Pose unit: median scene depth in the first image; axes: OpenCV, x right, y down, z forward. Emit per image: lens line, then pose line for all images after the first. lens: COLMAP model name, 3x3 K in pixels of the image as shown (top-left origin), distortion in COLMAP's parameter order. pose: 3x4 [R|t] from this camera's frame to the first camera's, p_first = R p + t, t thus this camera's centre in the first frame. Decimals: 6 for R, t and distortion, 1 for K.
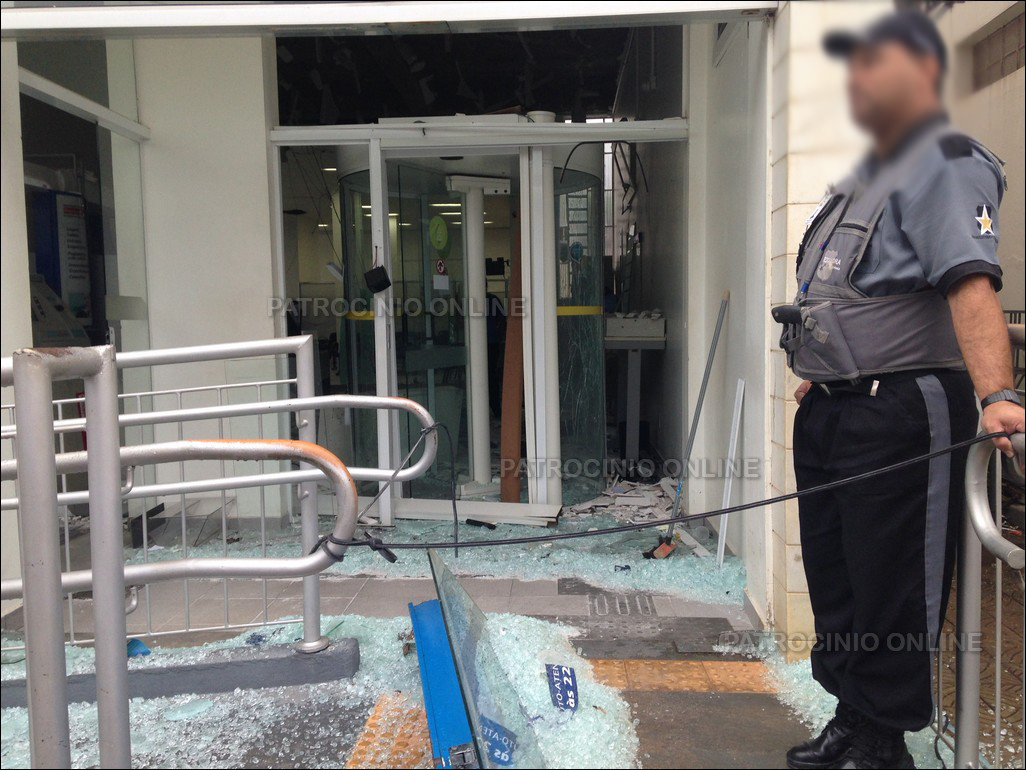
lens RADIAL K [[918.2, 0, 499.4], [0, 918.2, 385.8], [0, 0, 1]] dist [0.169188, -0.249918]
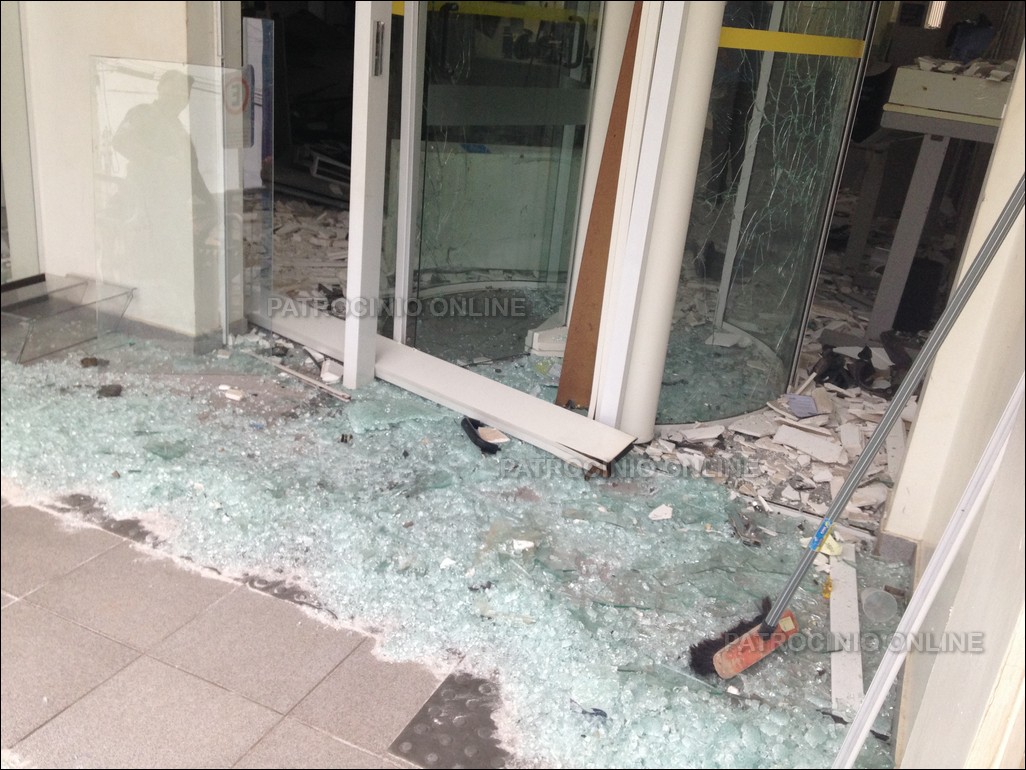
lens RADIAL K [[918.2, 0, 499.4], [0, 918.2, 385.8], [0, 0, 1]] dist [0.169188, -0.249918]
pose [[0.921970, 0.240295, -0.303692, 0.135805], [-0.141906, 0.939291, 0.312402, -0.045616], [0.360324, -0.244929, 0.900098, 0.467377]]
